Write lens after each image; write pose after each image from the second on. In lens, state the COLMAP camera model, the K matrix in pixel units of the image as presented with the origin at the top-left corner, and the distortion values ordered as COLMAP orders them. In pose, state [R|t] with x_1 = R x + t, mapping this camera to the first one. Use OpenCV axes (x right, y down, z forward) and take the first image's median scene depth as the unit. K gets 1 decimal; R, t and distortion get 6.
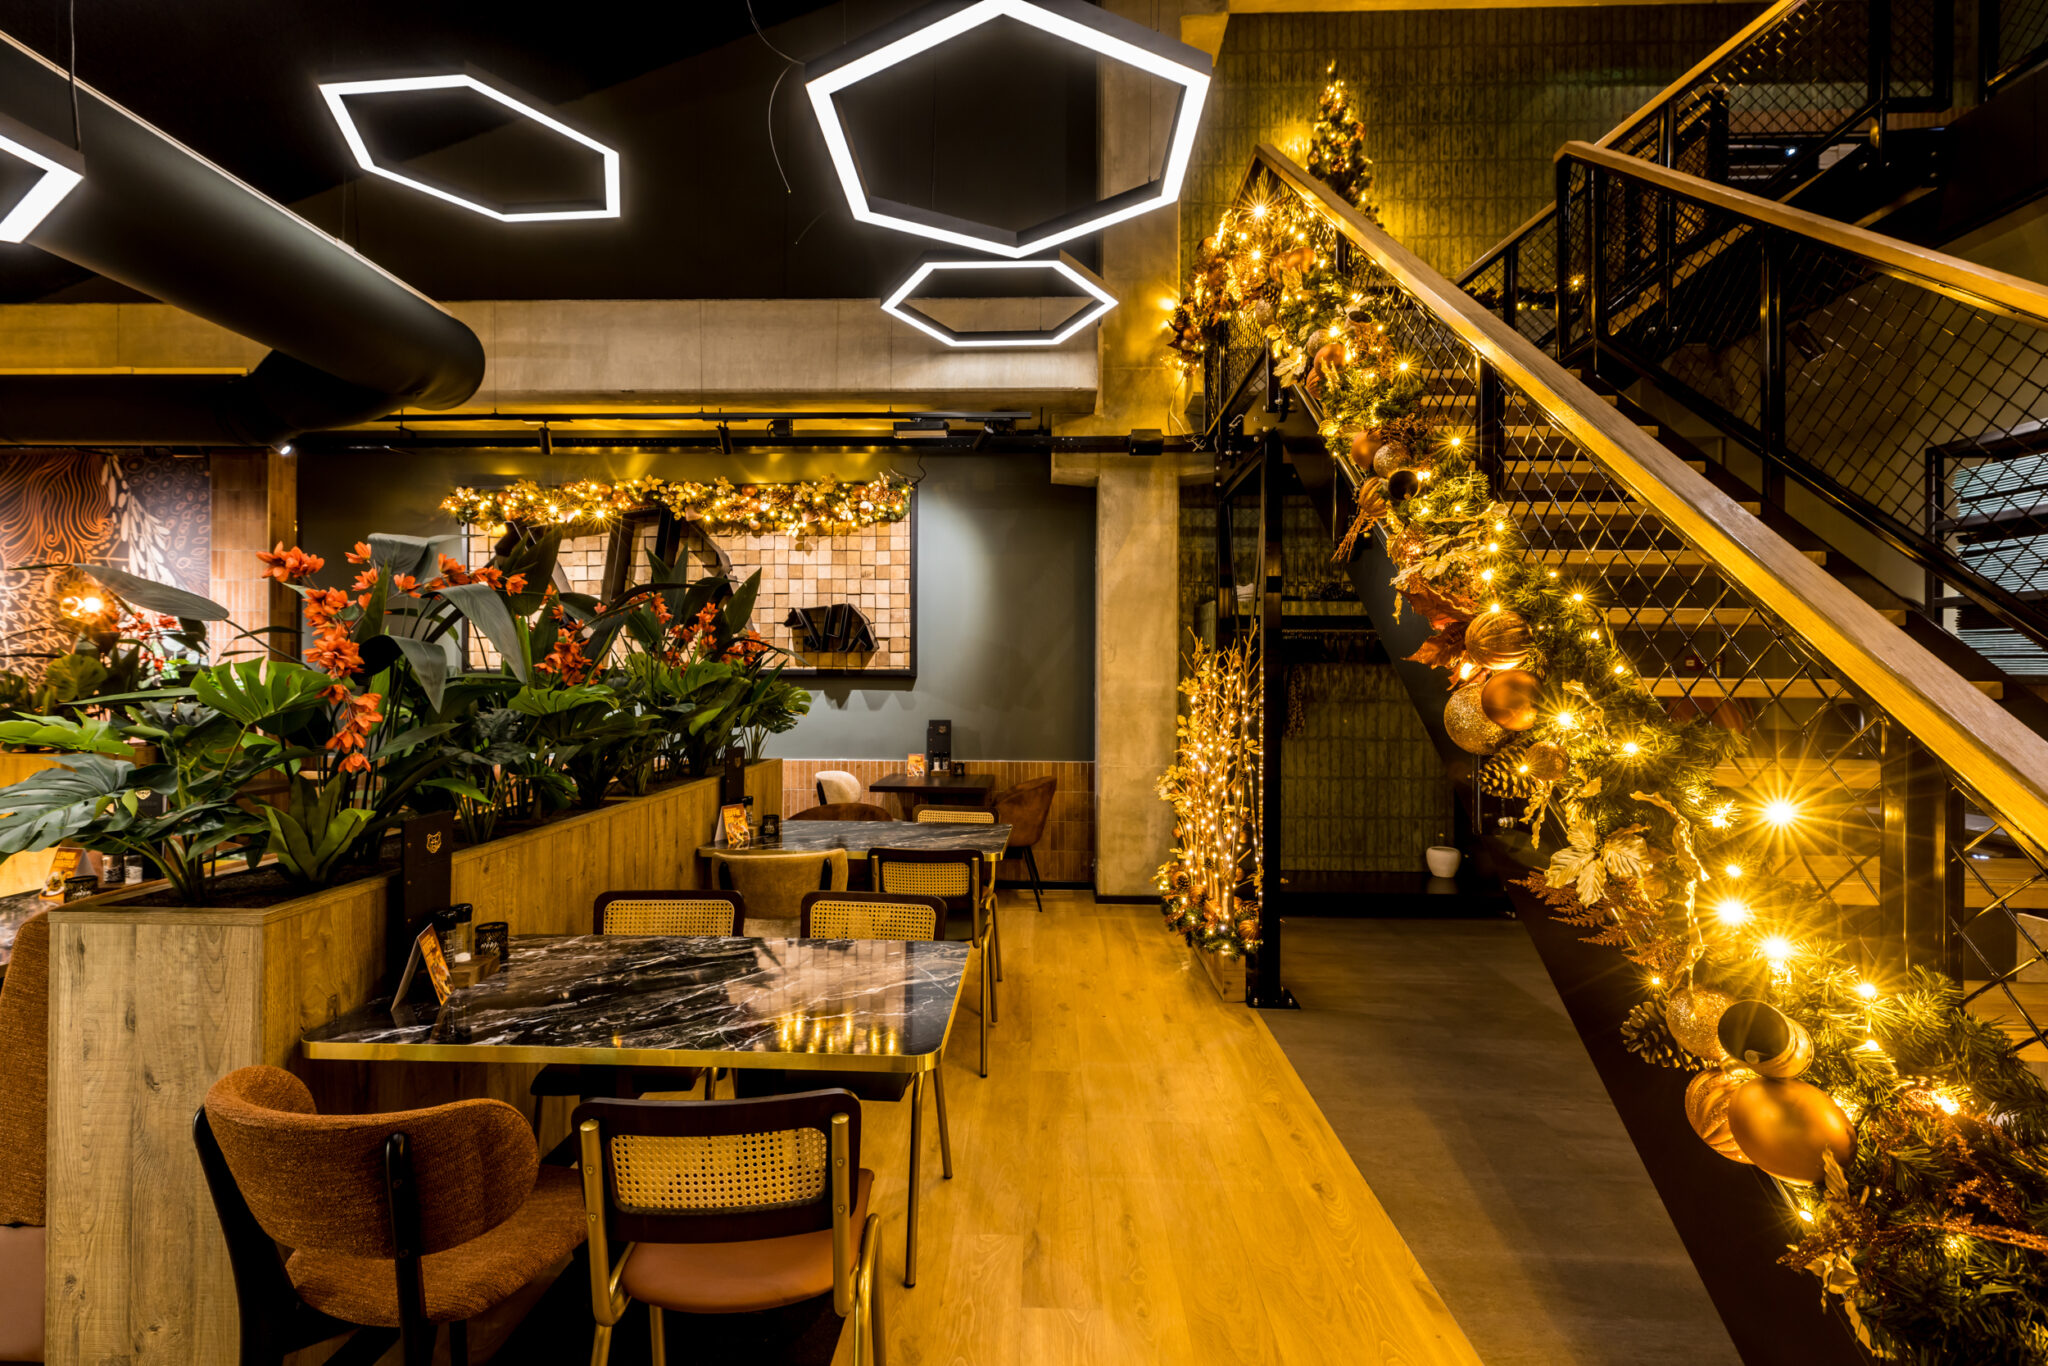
lens RADIAL K [[892.6, 0, 1016.9], [0, 892.6, 673.2], [0, 0, 1]] dist [0.000100, 0.000317]
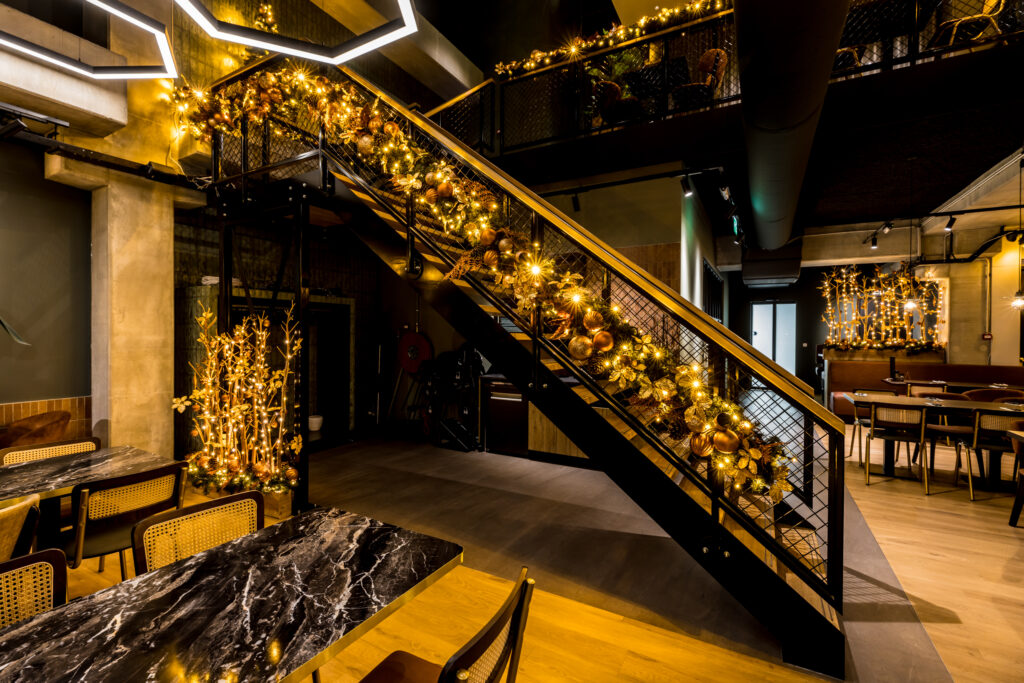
lens RADIAL K [[446.3, 0, 508.4], [0, 446.3, 336.6], [0, 0, 1]] dist [0.000100, 0.000317]
pose [[0.473936, -0.008082, 0.880522, -0.319157], [-0.004146, 0.999926, 0.011409, -0.000452], [-0.880550, -0.009058, 0.473867, 0.197134]]
